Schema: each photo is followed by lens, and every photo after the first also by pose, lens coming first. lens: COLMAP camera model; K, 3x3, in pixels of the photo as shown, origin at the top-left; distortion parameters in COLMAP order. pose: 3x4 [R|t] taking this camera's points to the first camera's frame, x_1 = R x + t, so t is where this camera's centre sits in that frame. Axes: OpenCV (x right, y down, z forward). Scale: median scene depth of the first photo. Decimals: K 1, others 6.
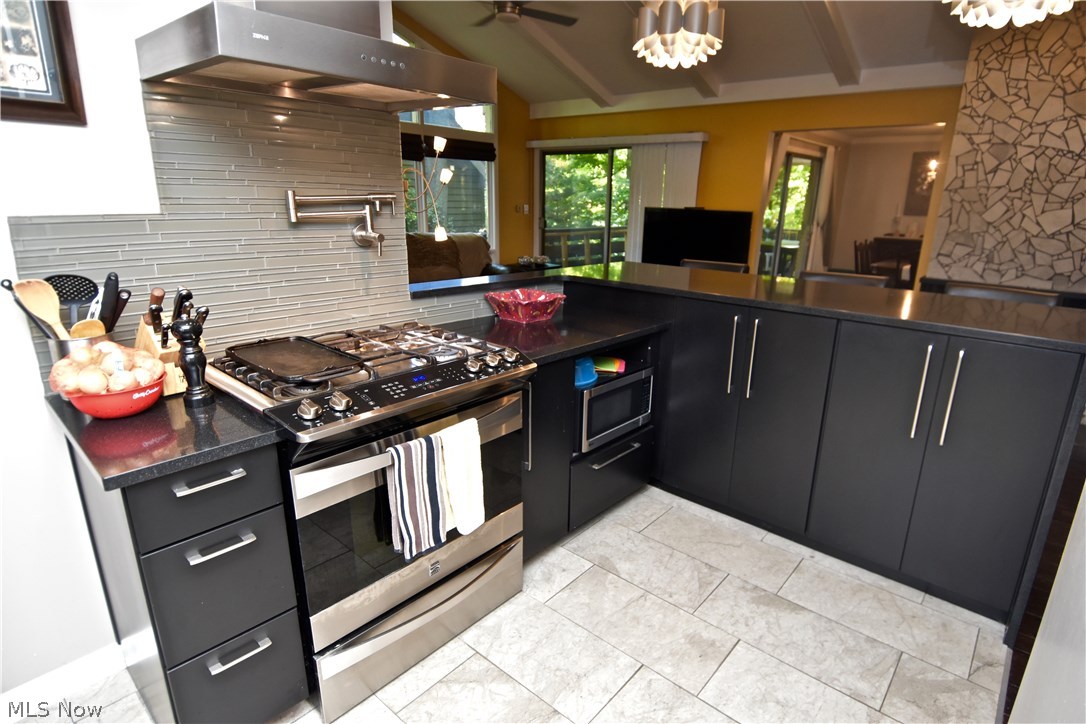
lens RADIAL K [[580.3, 0, 572.2], [0, 580.3, 365.4], [0, 0, 1]] dist [0.008039, -0.018946]
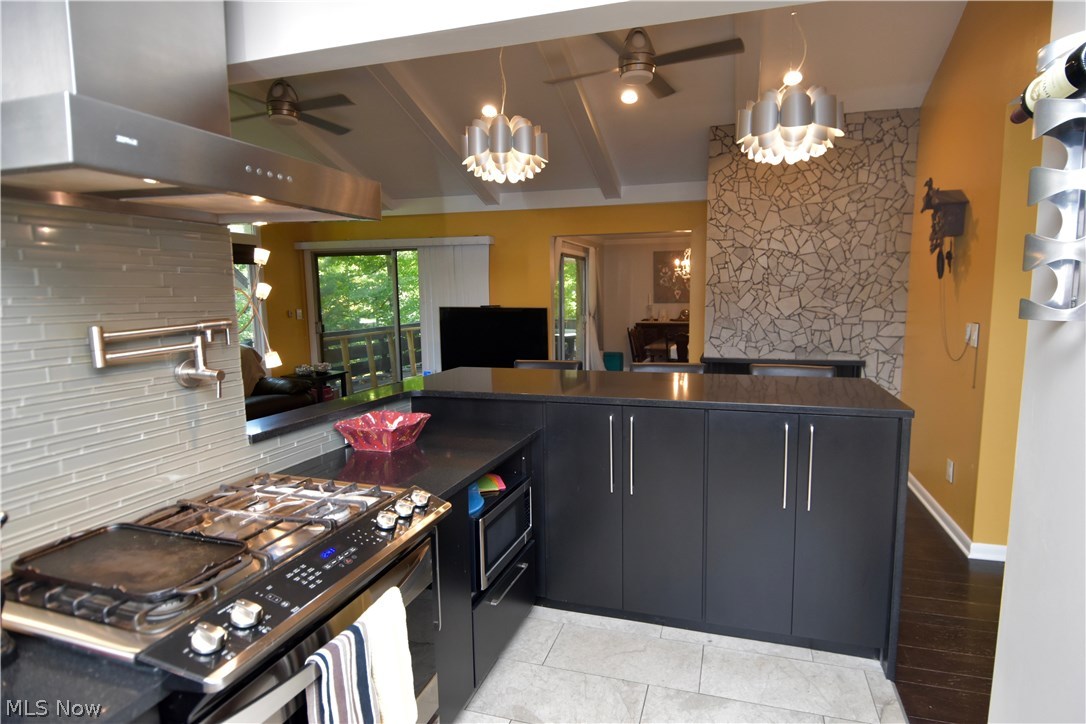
lens RADIAL K [[580.3, 0, 589.4], [0, 580.3, 364.9], [0, 0, 1]] dist [0.008039, -0.018946]
pose [[0.913904, -0.082393, 0.397482, -0.139610], [0.143581, 0.981498, -0.126674, -0.046283], [-0.379690, 0.172839, 0.908825, 0.065138]]
